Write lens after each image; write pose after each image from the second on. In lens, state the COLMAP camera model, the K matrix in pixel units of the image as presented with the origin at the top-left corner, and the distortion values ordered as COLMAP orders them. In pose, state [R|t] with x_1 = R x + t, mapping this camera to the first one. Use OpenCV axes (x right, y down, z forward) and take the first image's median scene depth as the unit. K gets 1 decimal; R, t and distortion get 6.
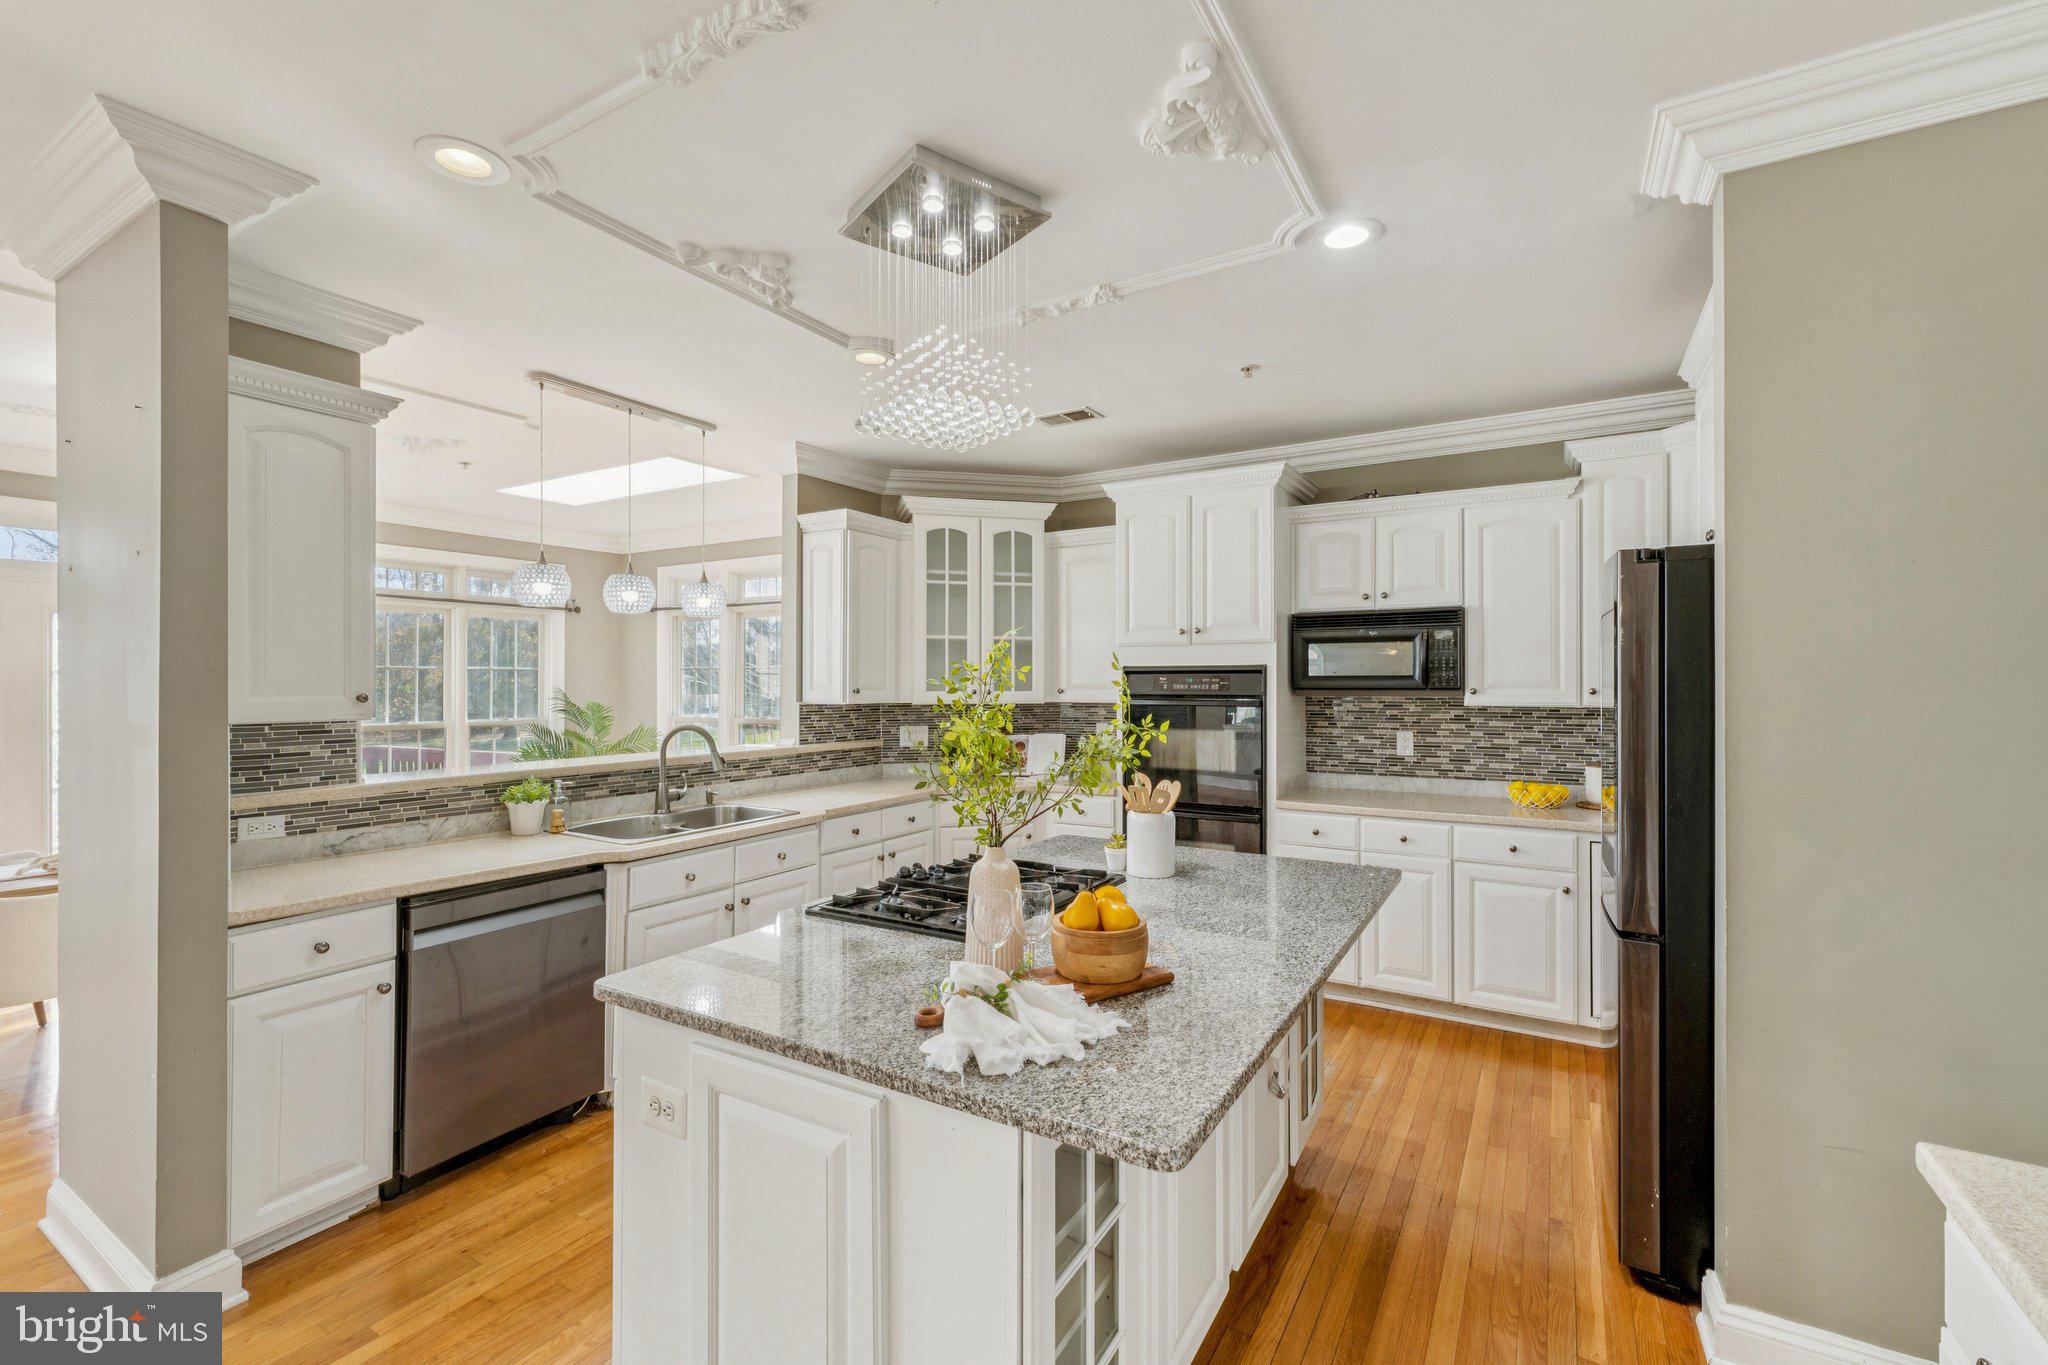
lens RADIAL K [[870.1, 0, 1031.6], [0, 870.1, 677.7], [0, 0, 1]] dist [0.012339, 0.000227]
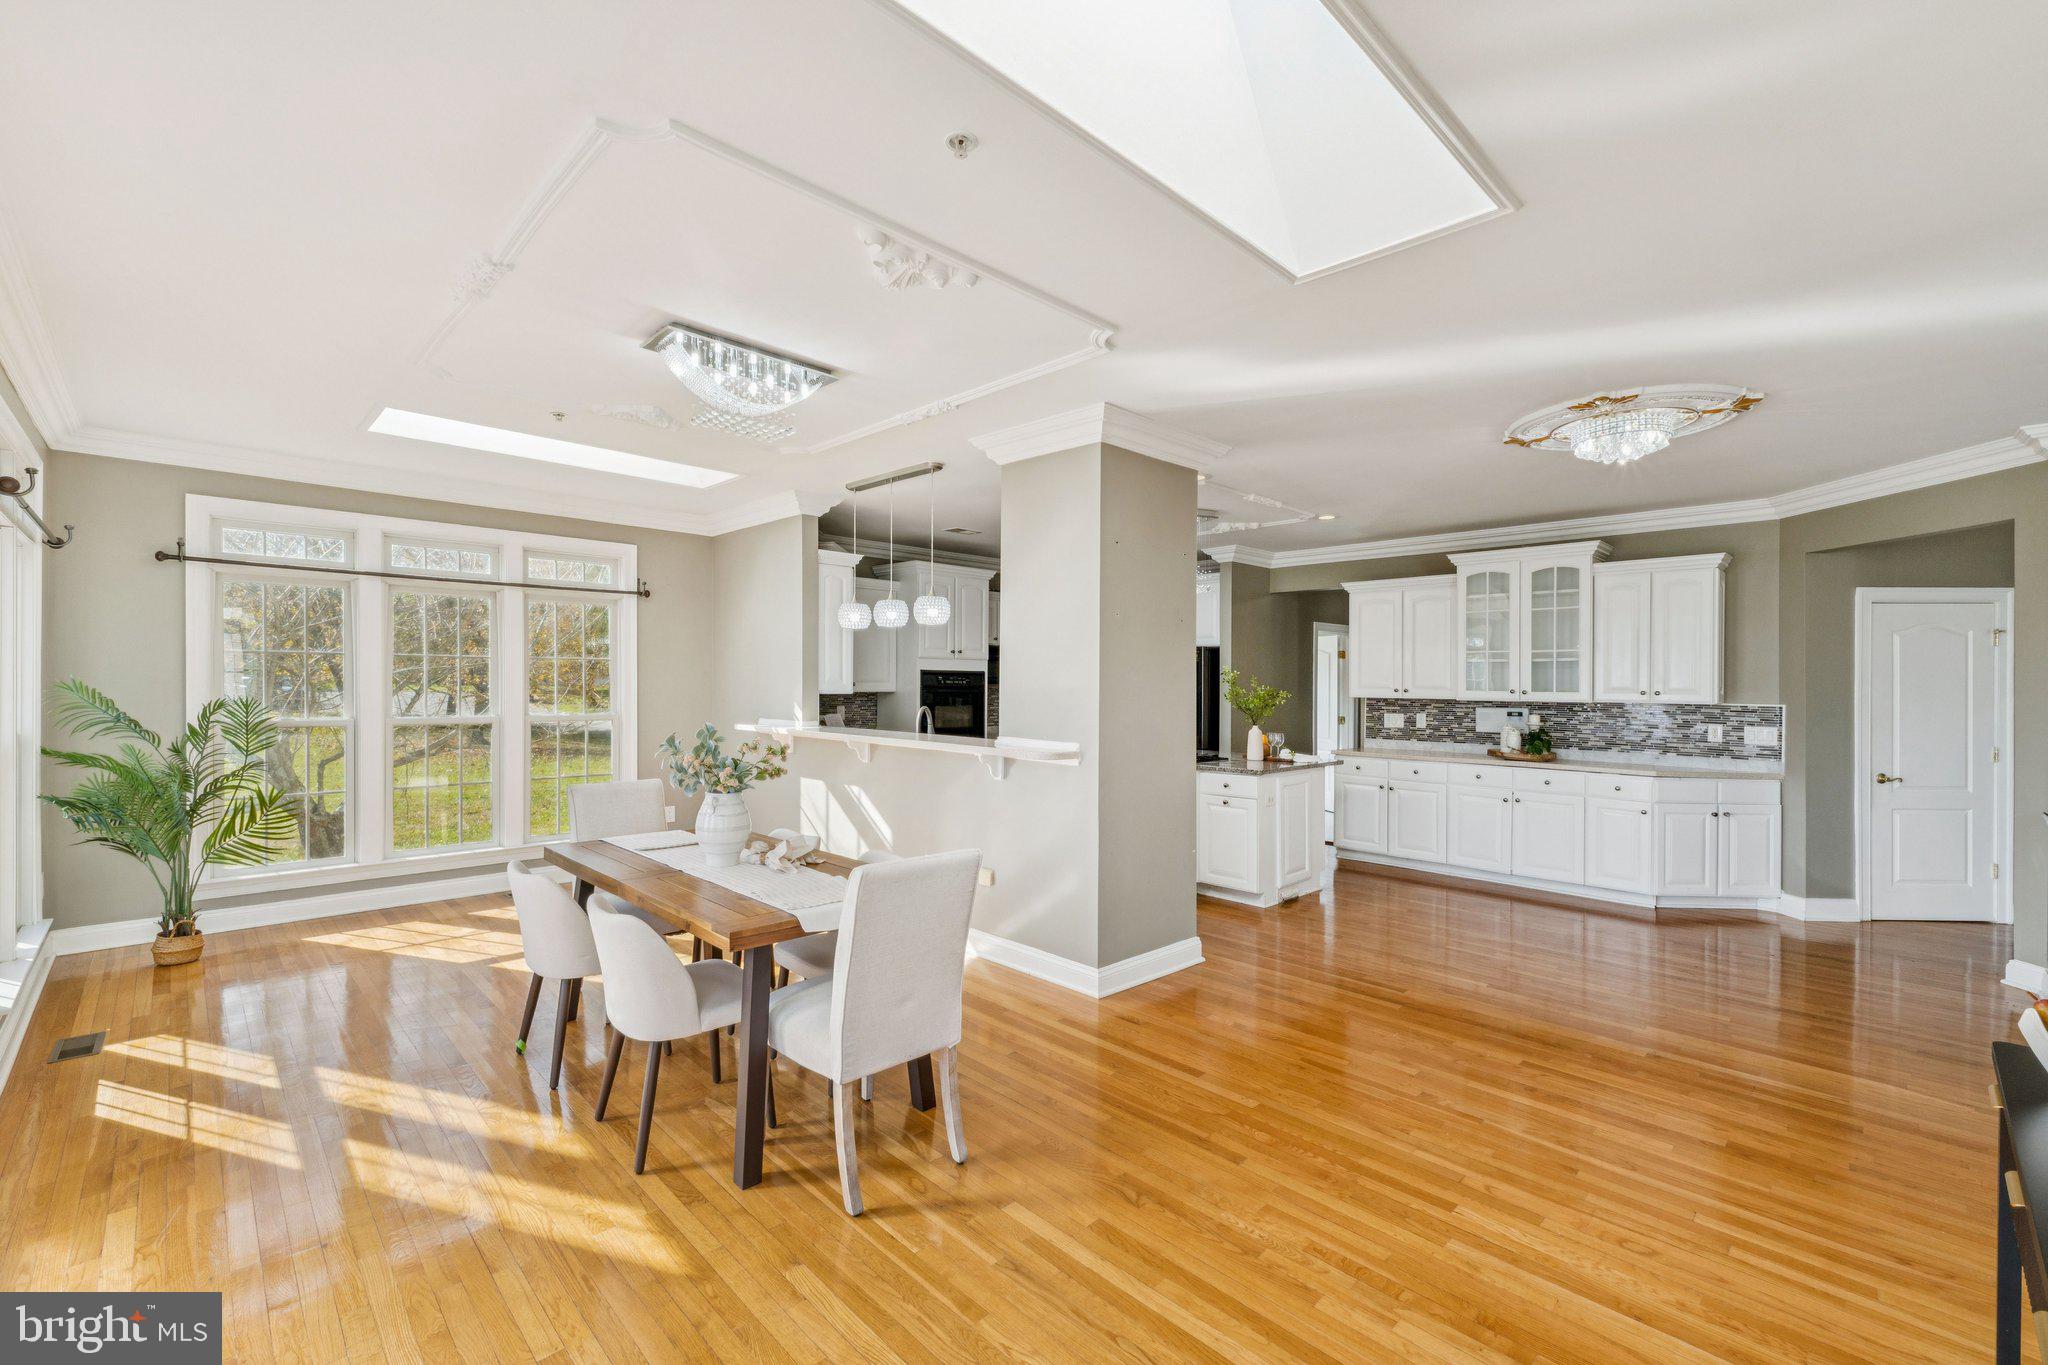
lens RADIAL K [[870.1, 0, 1039.4], [0, 870.1, 679.0], [0, 0, 1]] dist [0.012339, 0.000227]
pose [[0.245133, 0.018792, 0.969307, -1.480714], [-0.012970, 0.999786, -0.016103, 0.027777], [-0.969403, -0.008625, 0.245325, 0.373565]]
